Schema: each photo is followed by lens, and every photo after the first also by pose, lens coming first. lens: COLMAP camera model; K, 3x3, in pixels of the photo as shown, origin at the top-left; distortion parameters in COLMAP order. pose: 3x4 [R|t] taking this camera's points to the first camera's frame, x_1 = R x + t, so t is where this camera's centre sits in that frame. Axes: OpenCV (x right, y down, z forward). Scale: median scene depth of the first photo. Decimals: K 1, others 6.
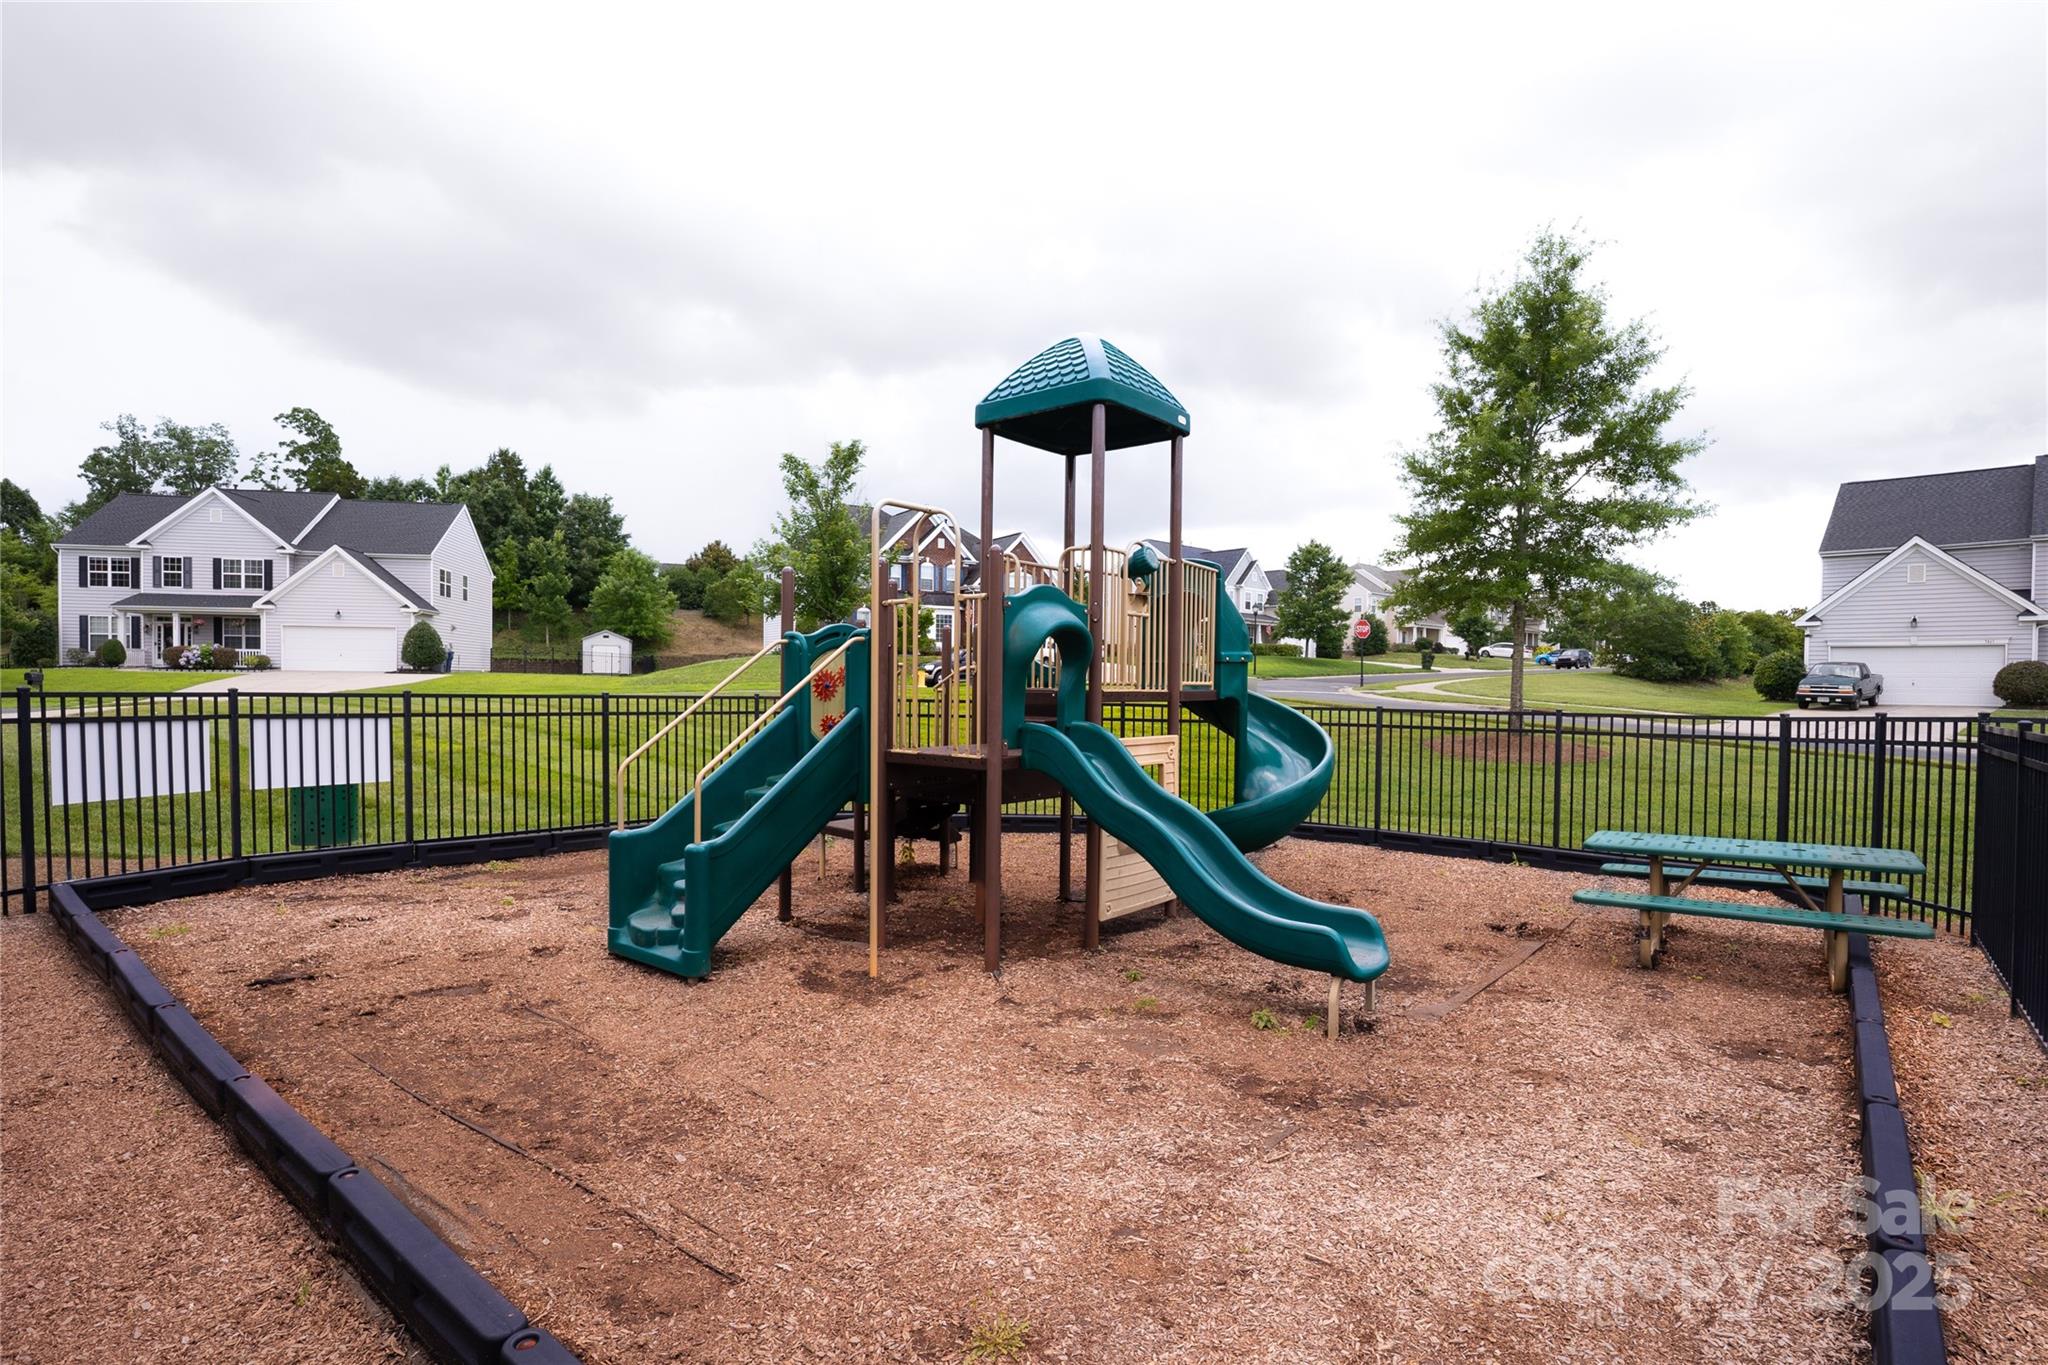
lens RADIAL K [[1004.2, 0, 1024.0], [0, 1004.2, 682.5], [0, 0, 1]] dist [-0.001518, -0.000245]
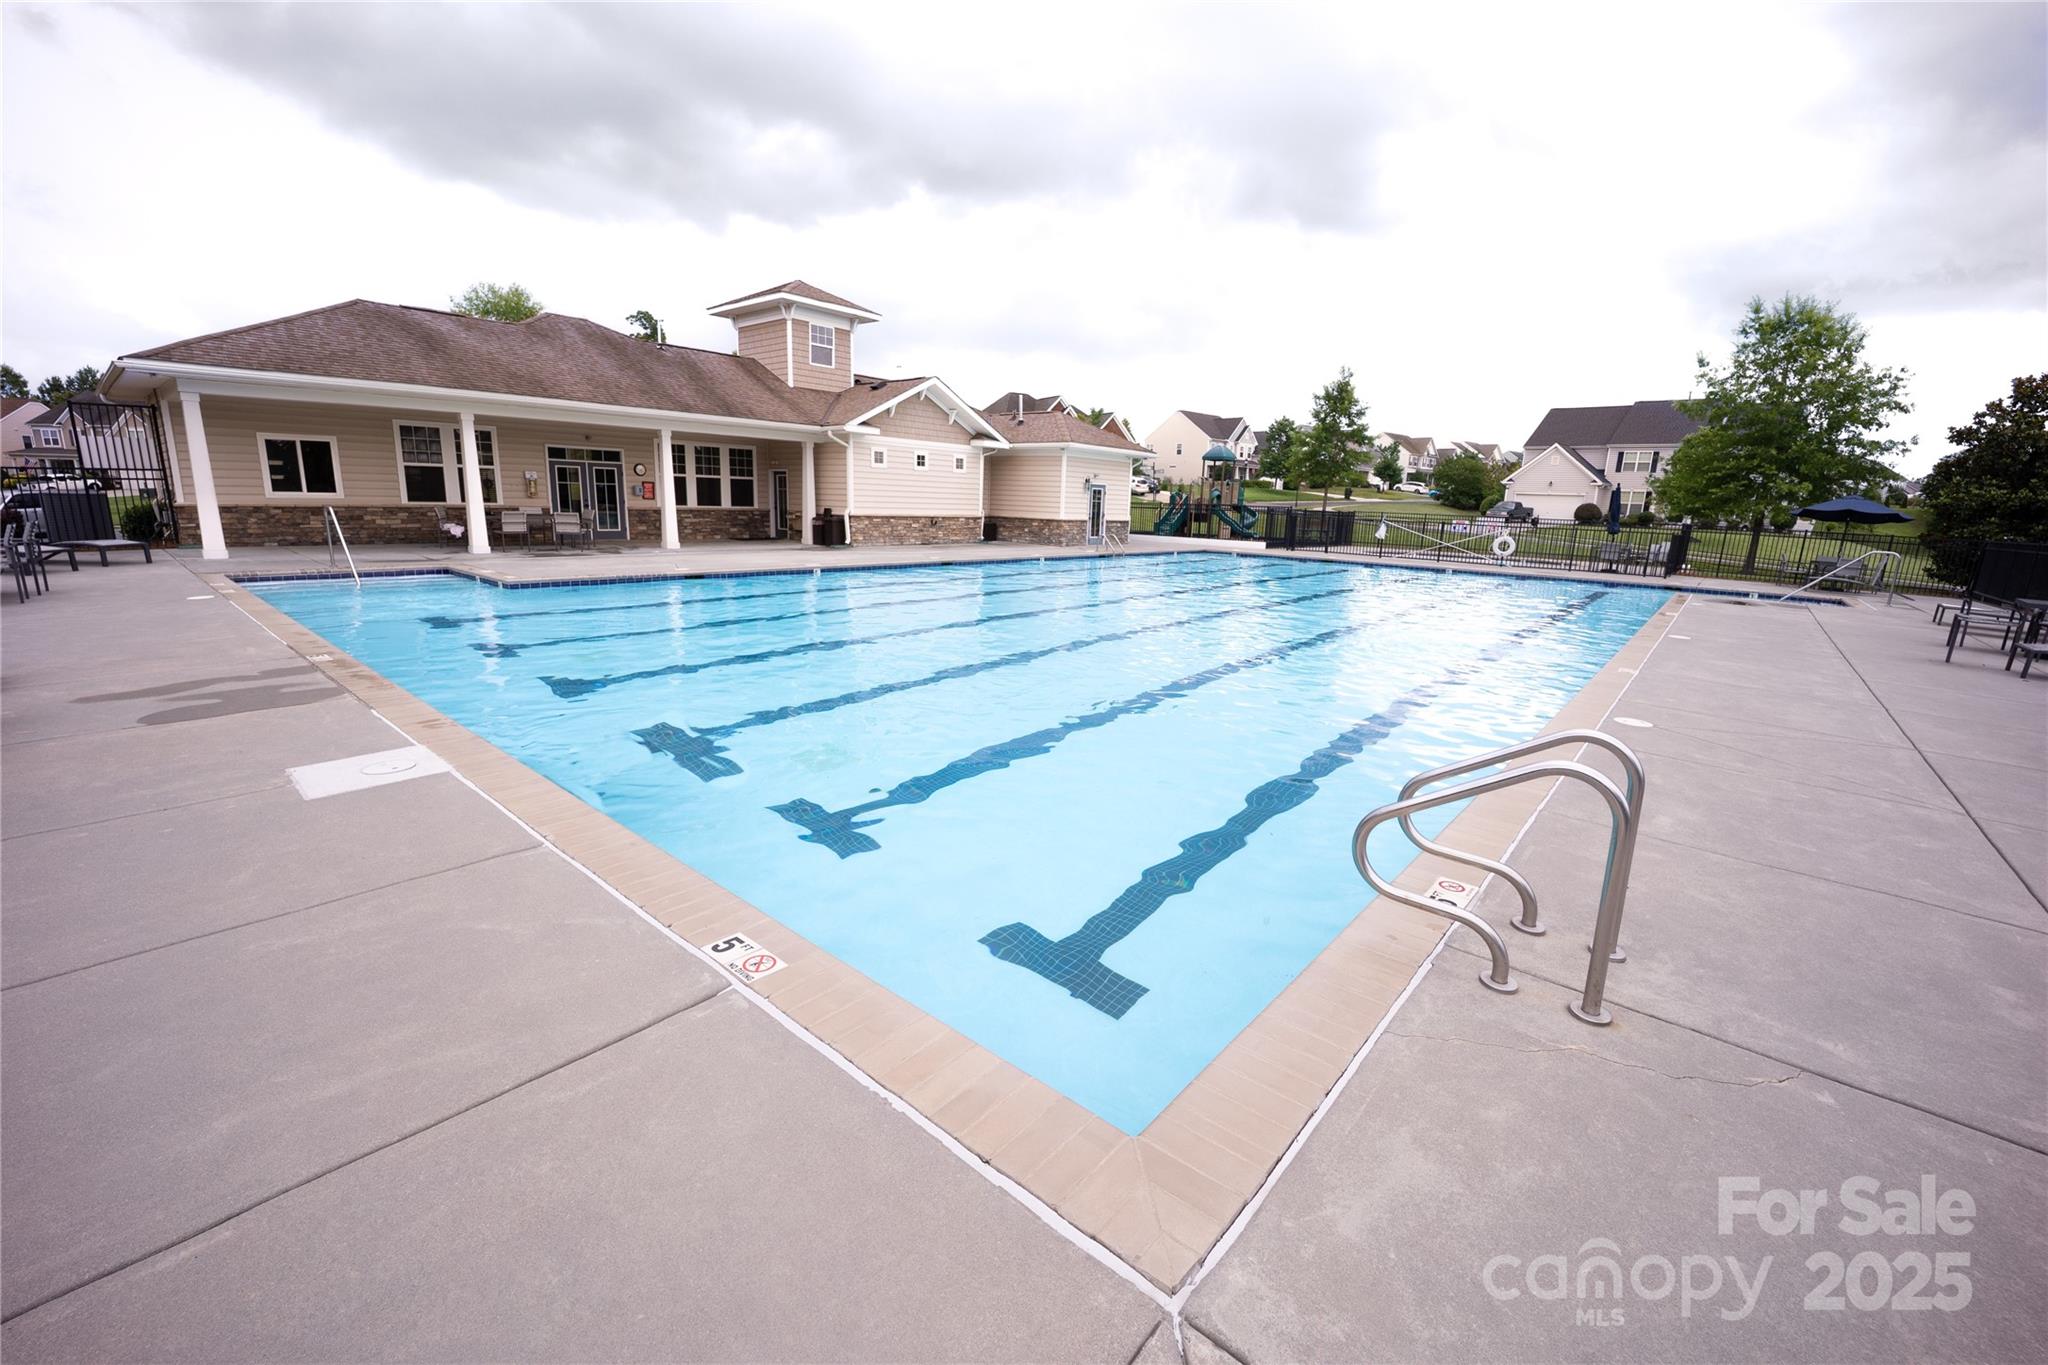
lens RADIAL K [[854.6, 0, 1024.0], [0, 854.6, 682.5], [0, 0, 1]] dist [-0.002014, -0.000375]
pose [[0.999585, 0.026198, -0.011961, -0.101367], [-0.023132, 0.977763, 0.208436, 0.000846], [0.017156, -0.208072, 0.977963, -0.427577]]
